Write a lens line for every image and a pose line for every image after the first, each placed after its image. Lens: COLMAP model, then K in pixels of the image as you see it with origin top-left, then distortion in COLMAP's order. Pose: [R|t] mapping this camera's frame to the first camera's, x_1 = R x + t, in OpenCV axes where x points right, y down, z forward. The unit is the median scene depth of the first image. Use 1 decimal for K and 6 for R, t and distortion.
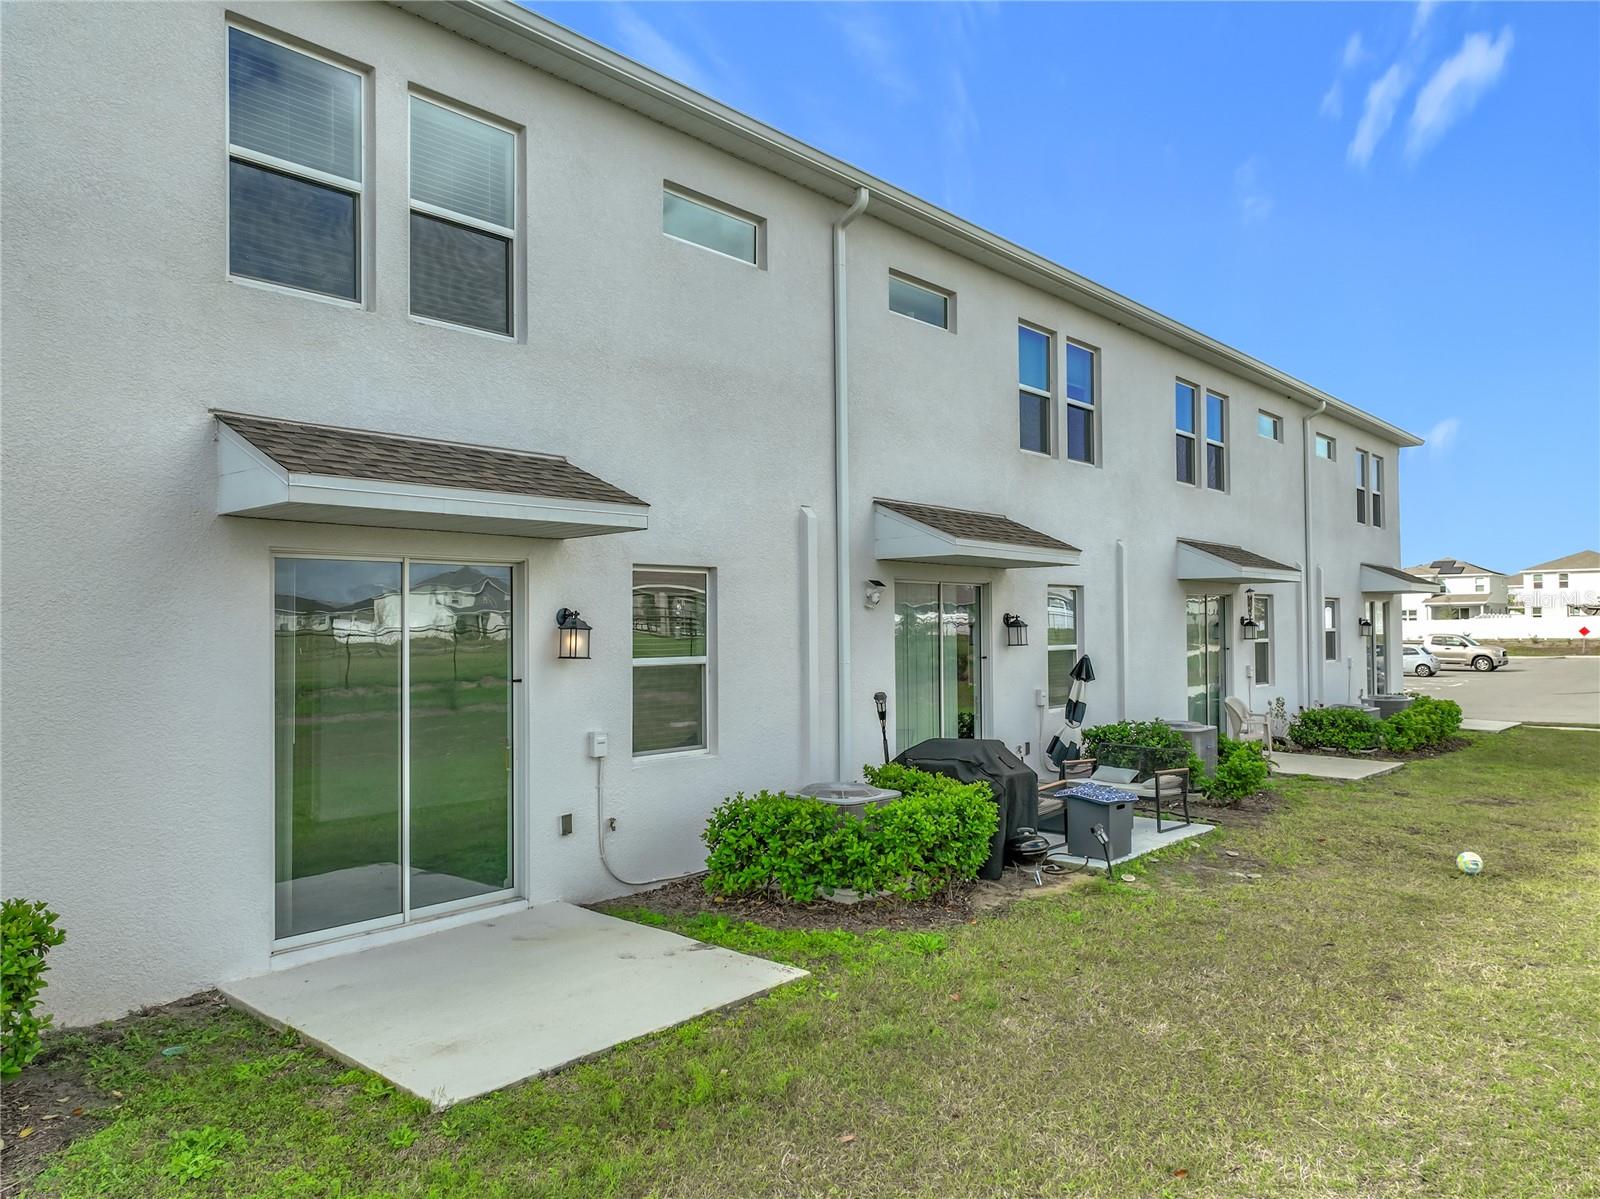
lens RADIAL K [[1129.6, 0, 800.0], [0, 1129.6, 599.5], [0, 0, 1]] dist [-0.001822, 0.016884]
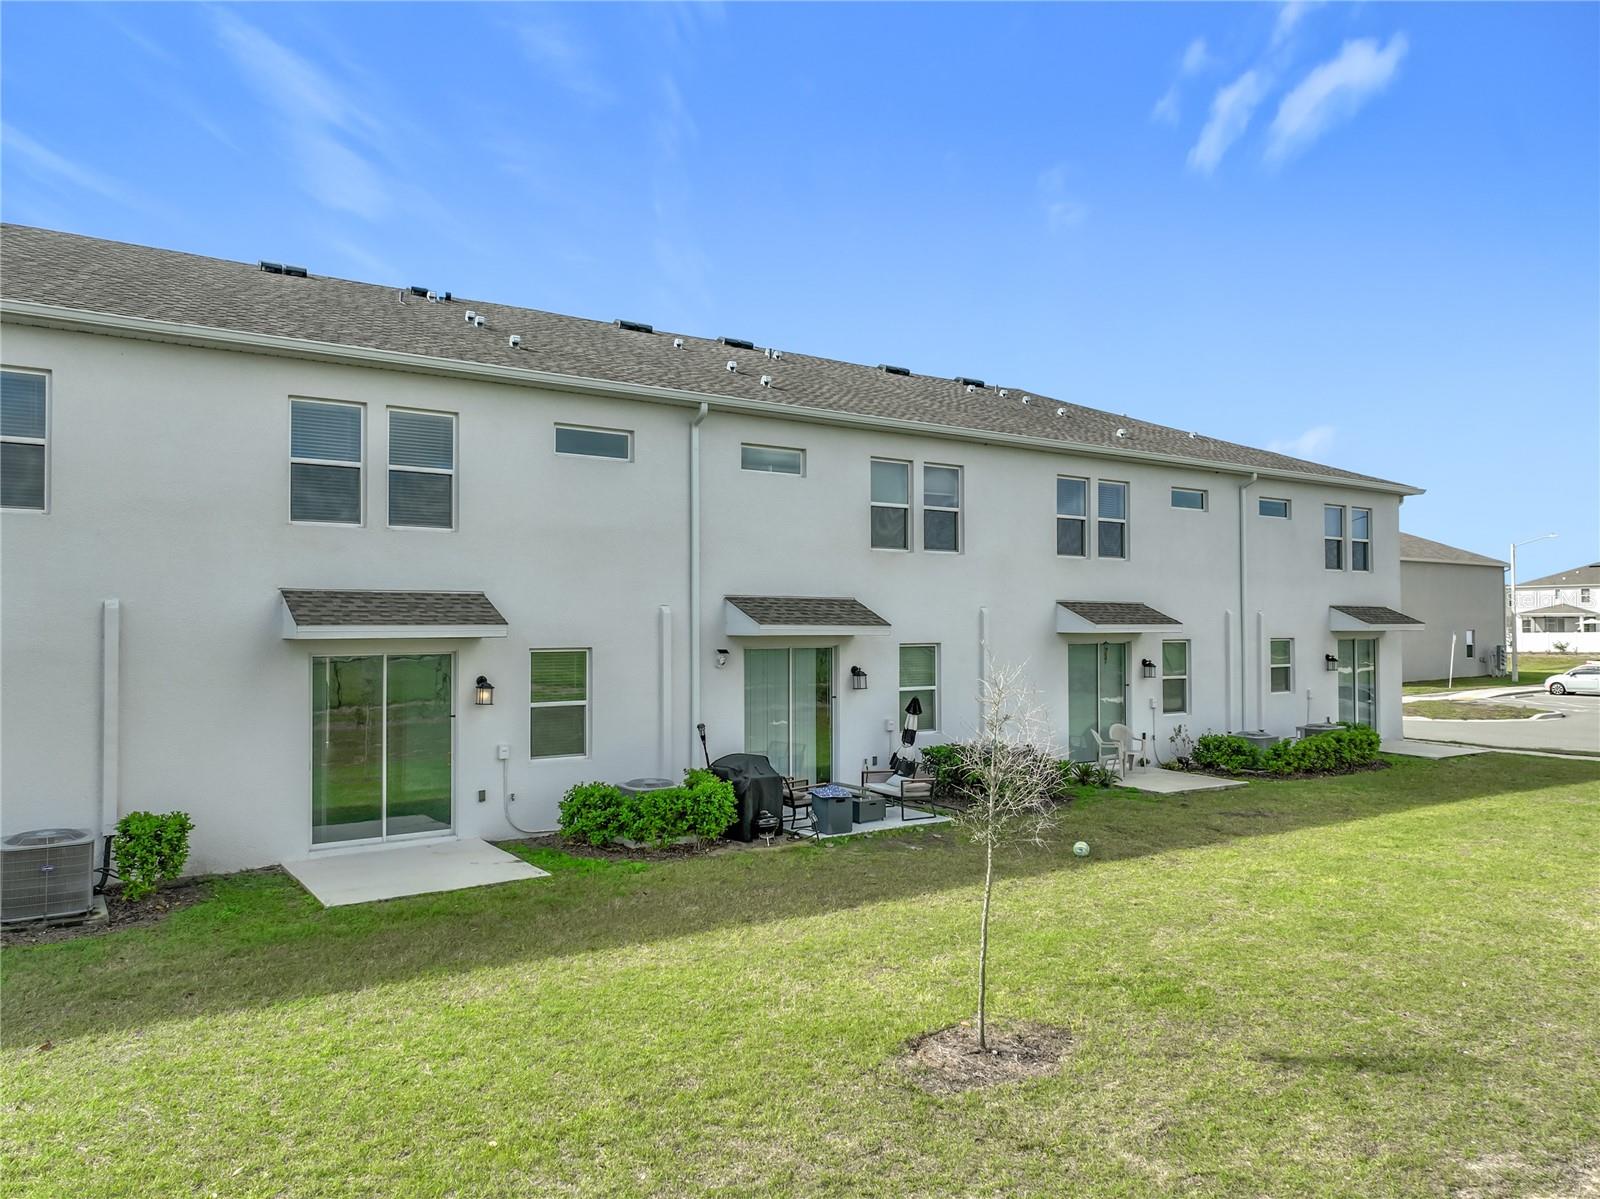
lens RADIAL K [[1138.1, 0, 814.7], [0, 1138.1, 596.9], [0, 0, 1]] dist [0.004013, 0.004460]
pose [[0.972742, 0.000702, -0.231887, 0.744741], [-0.000121, 0.999997, 0.002519, -0.125500], [0.231888, -0.002423, 0.972739, -0.657670]]
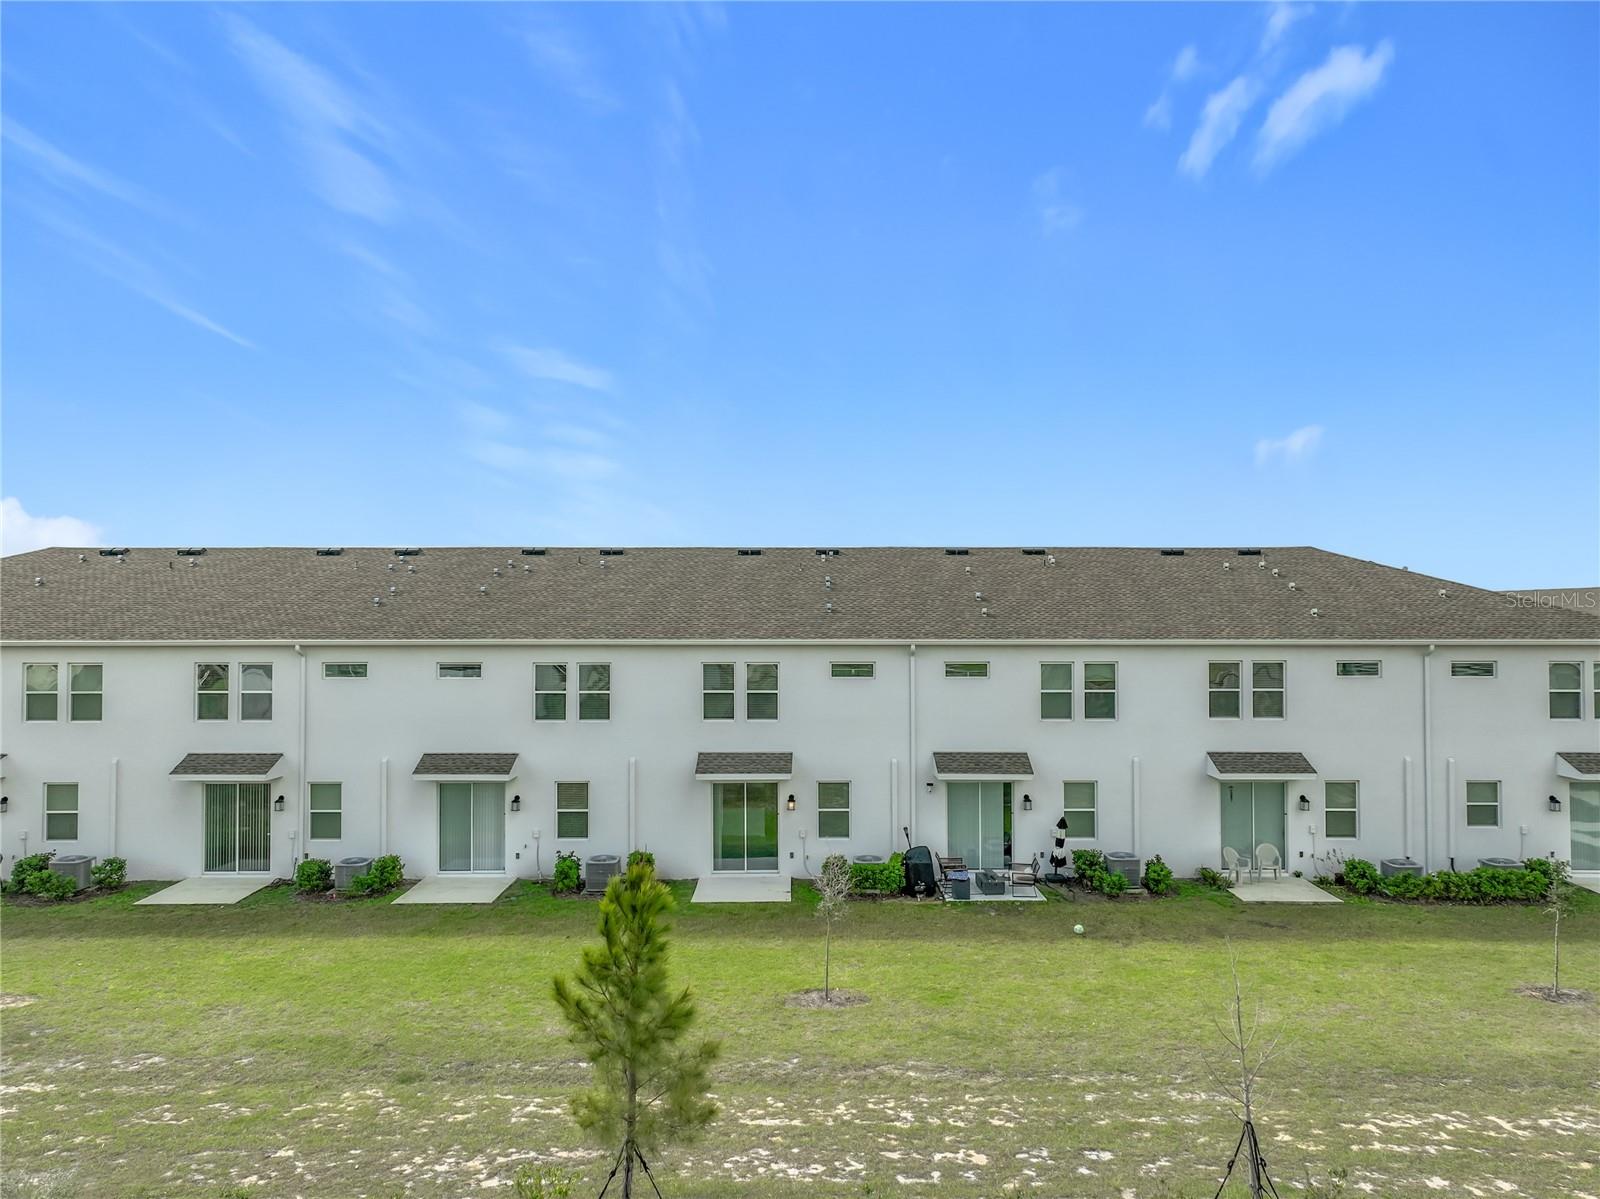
lens RADIAL K [[1129.6, 0, 800.0], [0, 1129.6, 599.5], [0, 0, 1]] dist [-0.001822, 0.016884]
pose [[0.663525, -0.007163, -0.748119, 2.542606], [0.015198, 0.999877, 0.003906, -0.636645], [0.747999, -0.013962, 0.663553, -1.374240]]
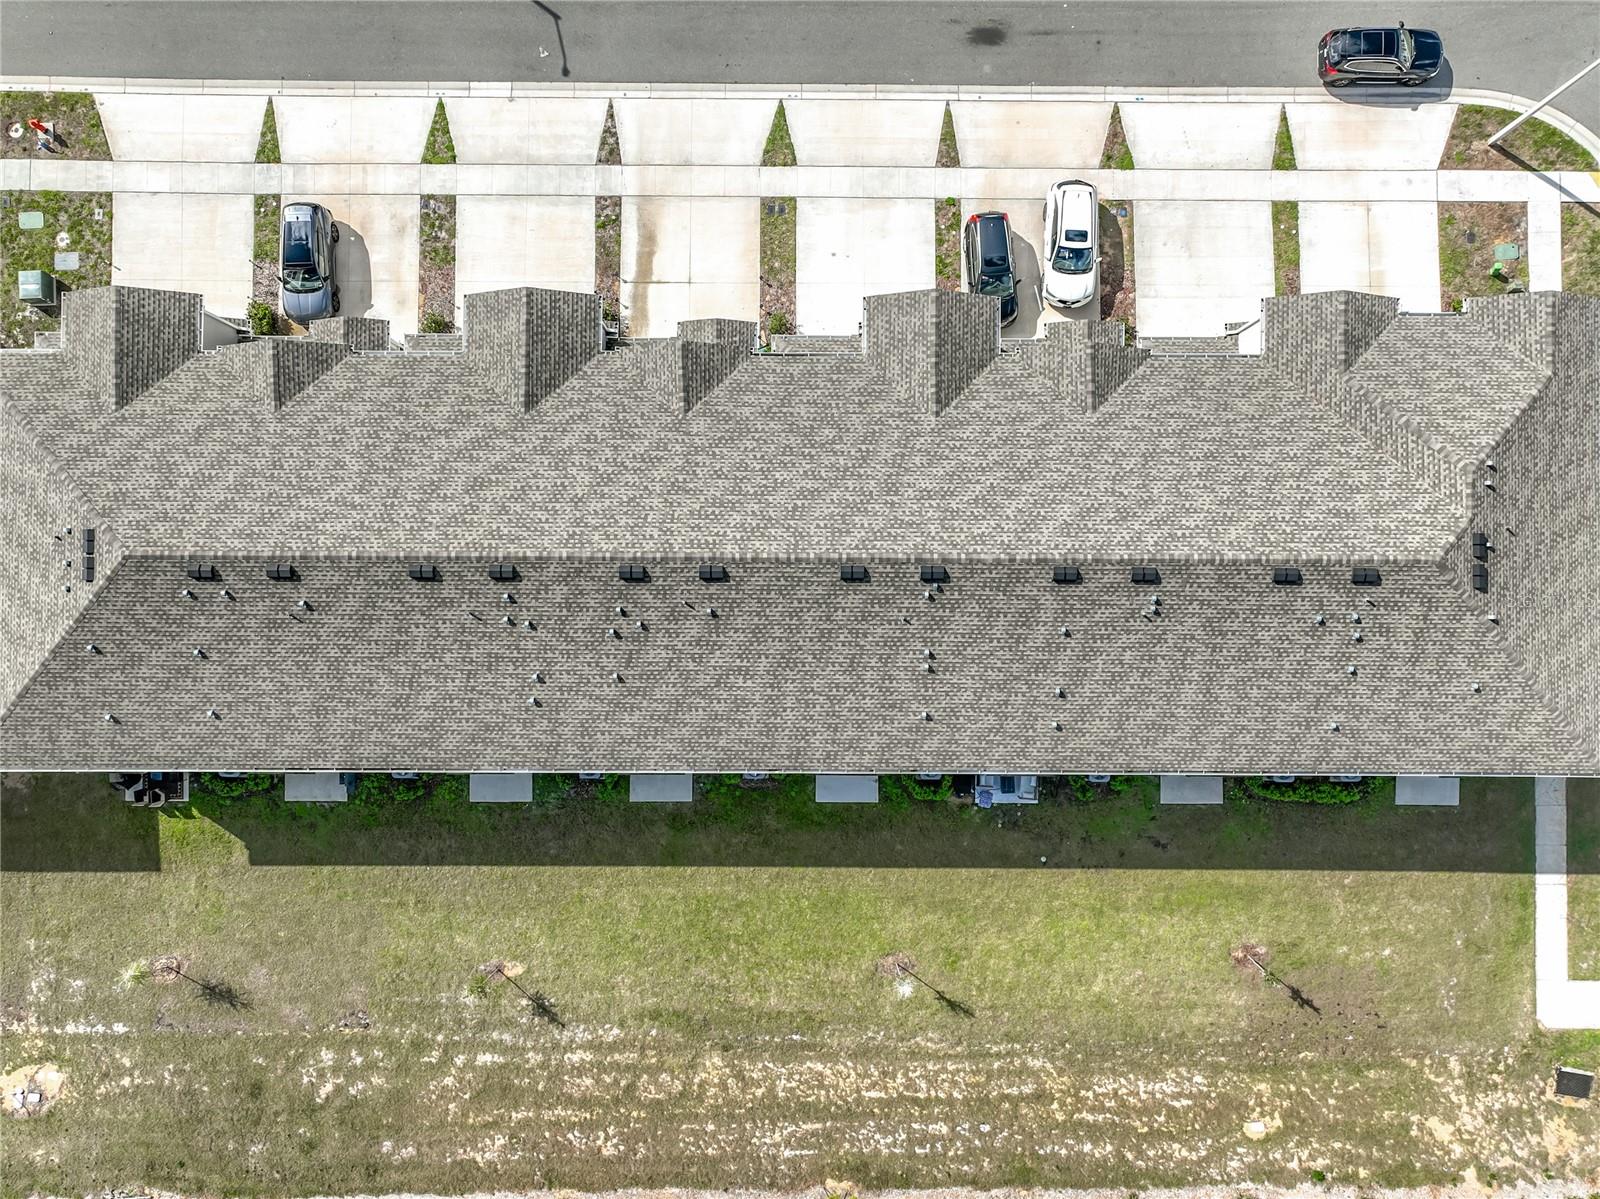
lens RADIAL K [[1129.6, 0, 800.0], [0, 1129.6, 599.5], [0, 0, 1]] dist [-0.001822, 0.016884]
pose [[0.663430, 0.748127, -0.012916, -0.880446], [0.018635, 0.000736, 0.999826, -5.106929], [0.748006, -0.663555, -0.013453, 1.243525]]
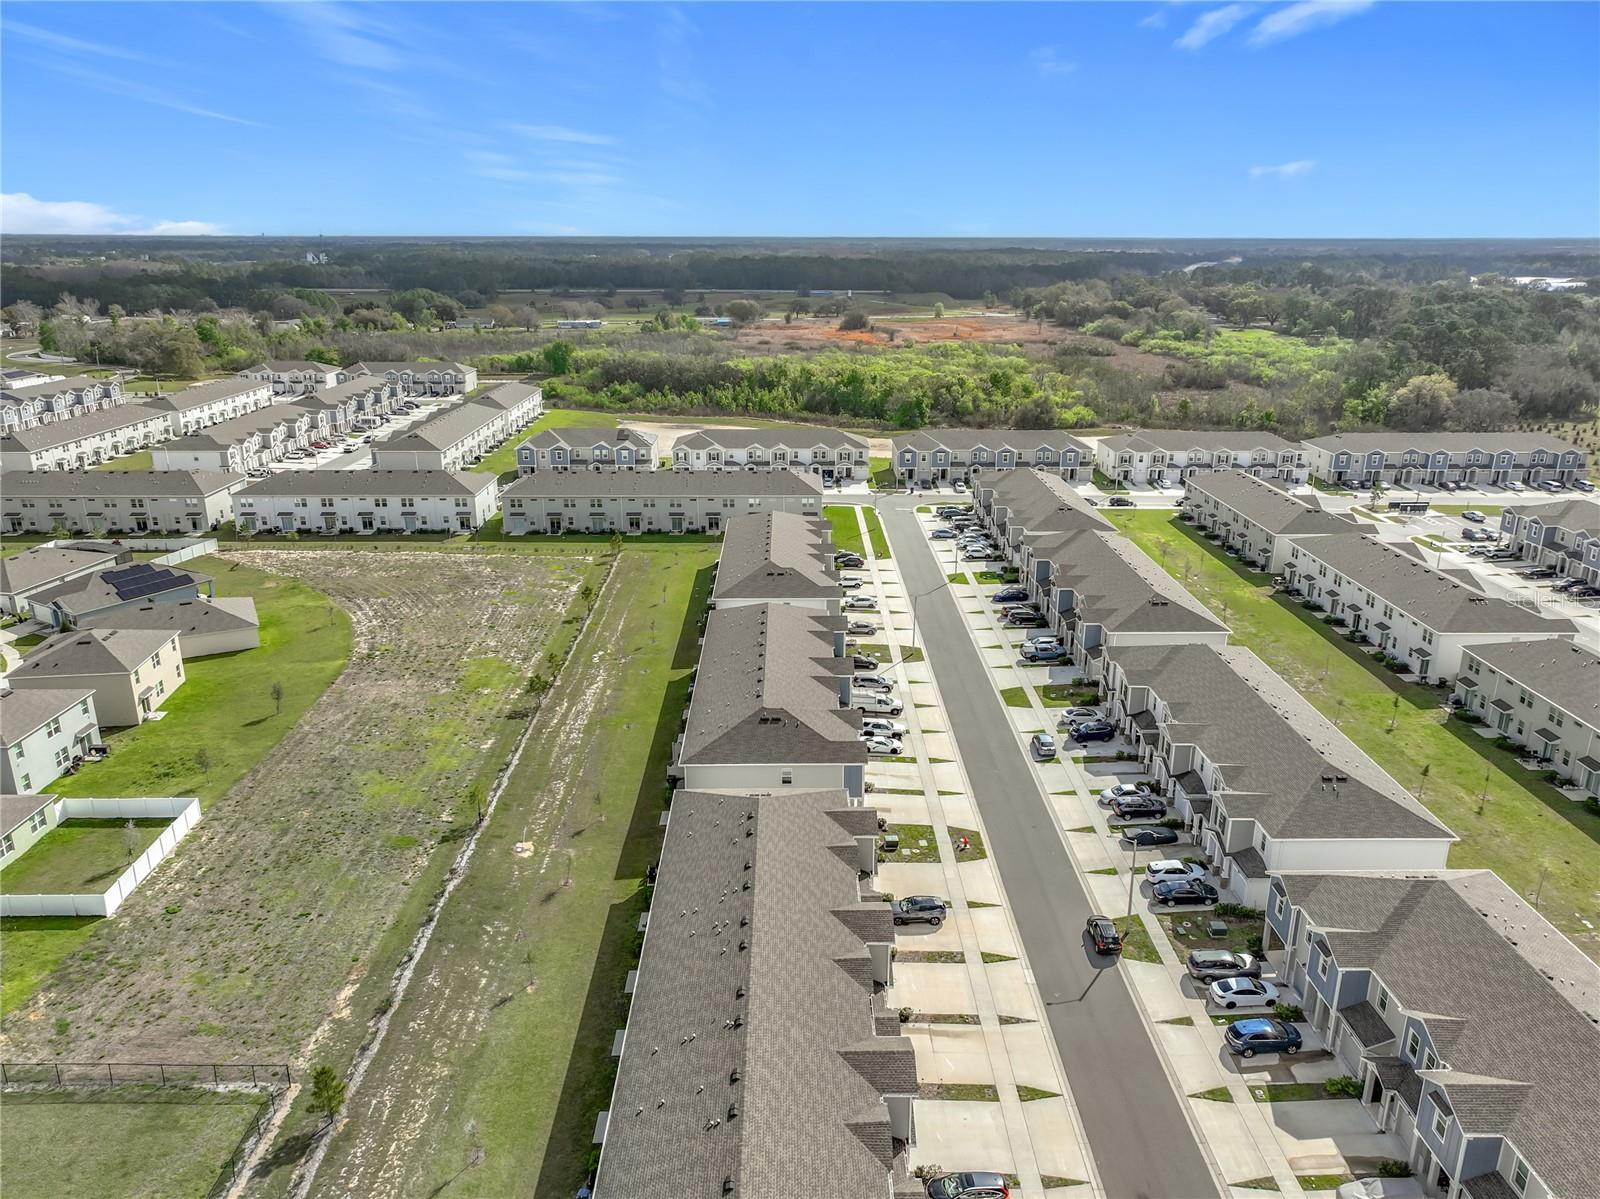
lens RADIAL K [[1129.6, 0, 800.0], [0, 1129.6, 599.5], [0, 0, 1]] dist [-0.001822, 0.016884]
pose [[-0.737350, 0.210172, -0.641983, 3.202226], [0.020243, 0.956815, 0.289990, -5.595255], [0.675207, 0.200828, -0.709763, 6.599134]]
